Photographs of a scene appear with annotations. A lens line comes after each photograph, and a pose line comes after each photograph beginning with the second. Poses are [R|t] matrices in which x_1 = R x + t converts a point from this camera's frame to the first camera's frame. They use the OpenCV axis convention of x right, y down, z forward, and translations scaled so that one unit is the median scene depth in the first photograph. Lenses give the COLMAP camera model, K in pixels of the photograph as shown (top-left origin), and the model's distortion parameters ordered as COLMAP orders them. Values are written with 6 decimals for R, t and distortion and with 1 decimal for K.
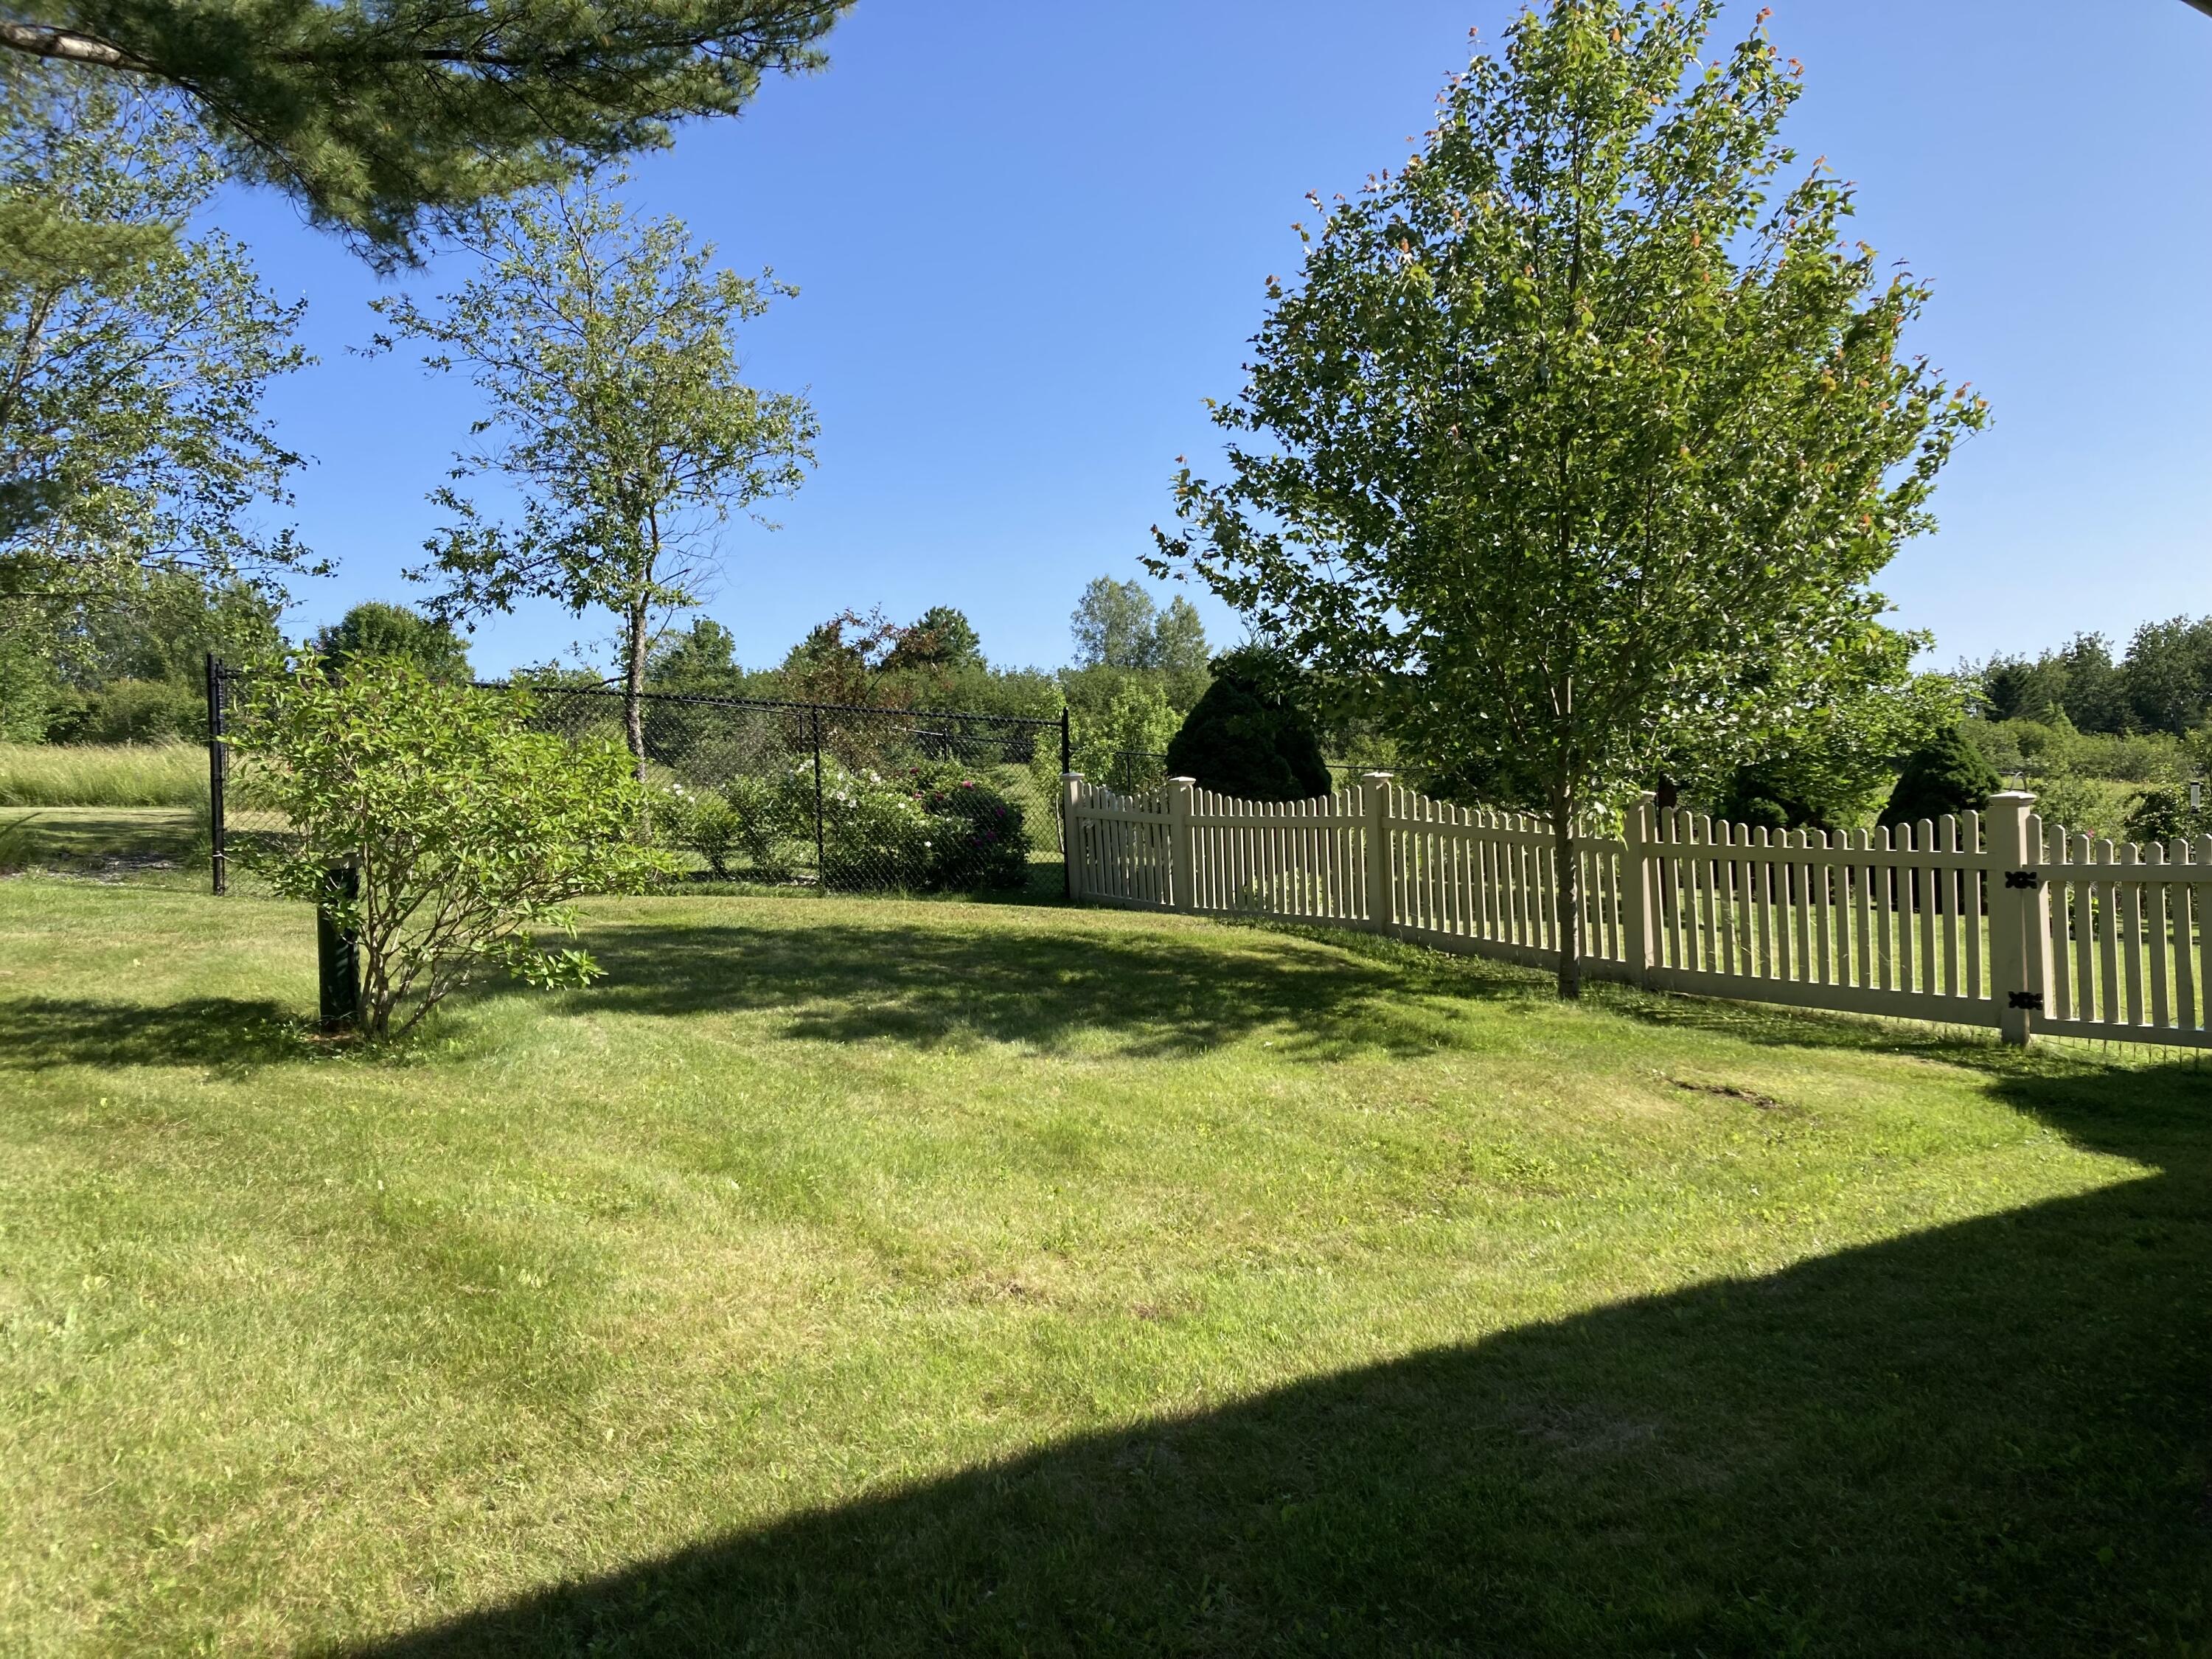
lens RADIAL K [[1788.2, 0, 1106.0], [0, 1788.2, 829.5], [0, 0, 1]] dist [0.011342, -0.001283]
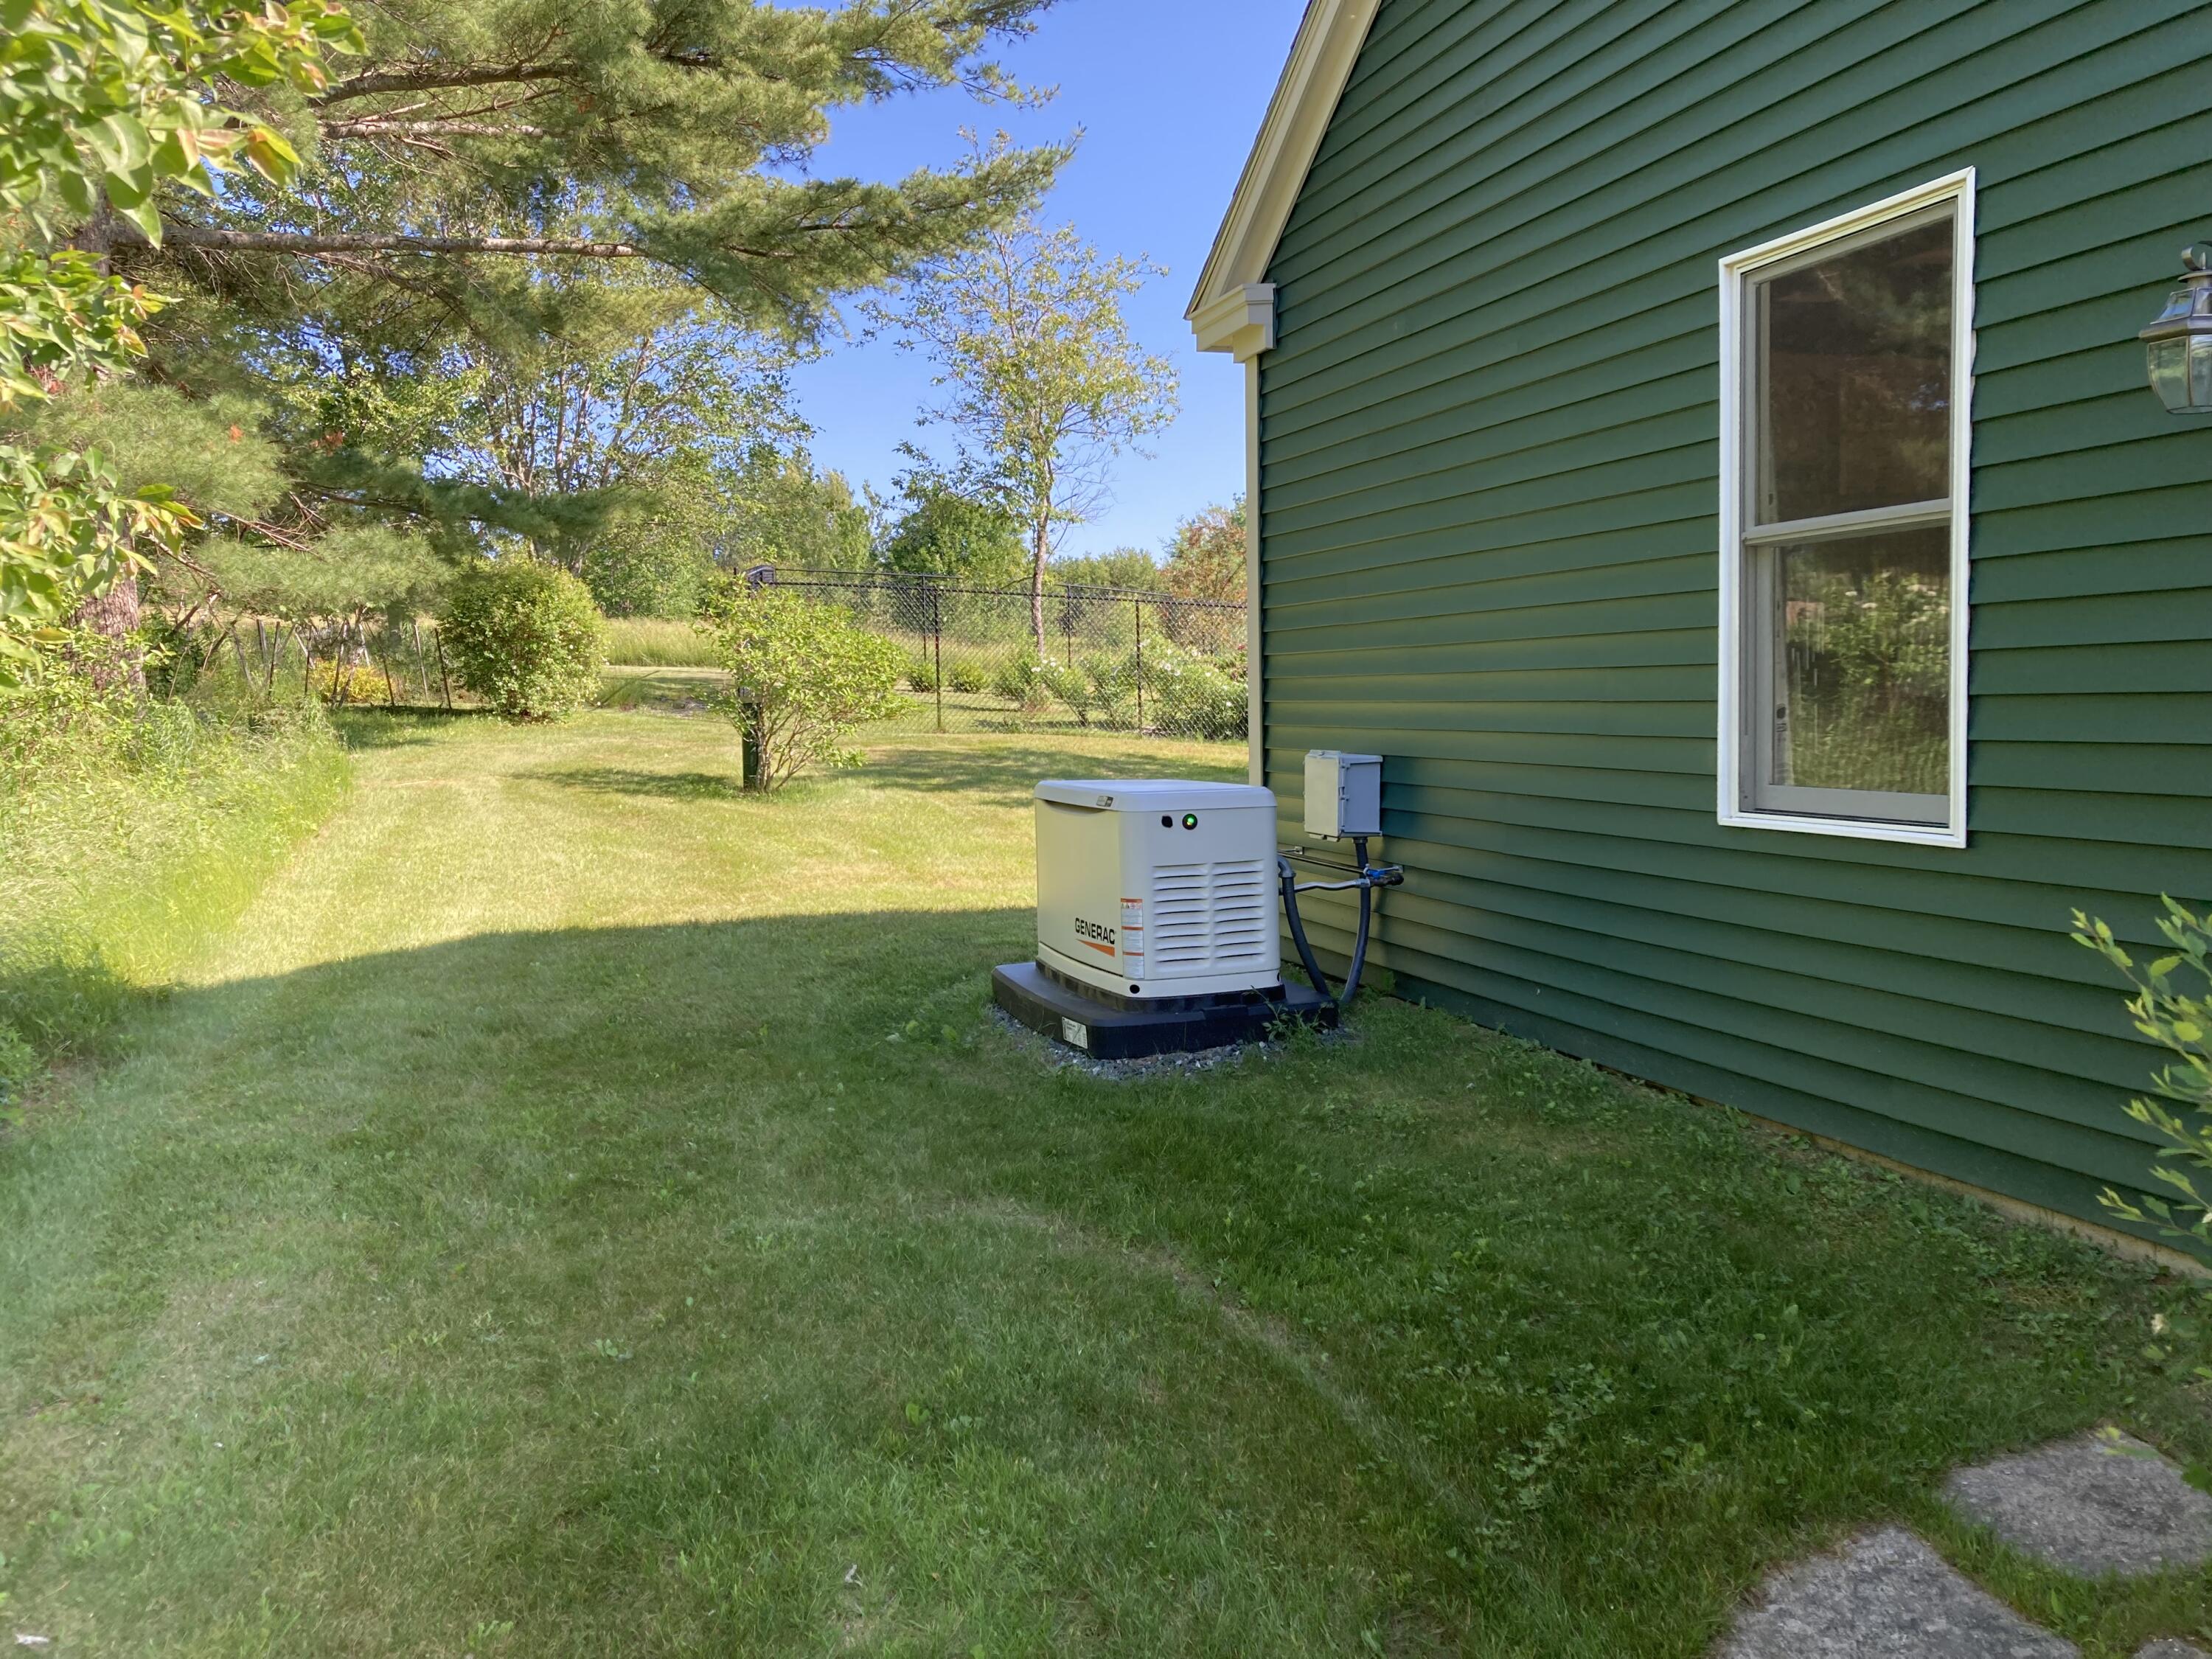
lens RADIAL K [[1788.2, 0, 1106.0], [0, 1788.2, 829.5], [0, 0, 1]] dist [0.011342, -0.001283]
pose [[0.949374, 0.042286, -0.311288, 0.229073], [-0.019802, 0.996984, 0.075042, 0.003180], [0.313523, -0.065079, 0.947348, -0.292979]]
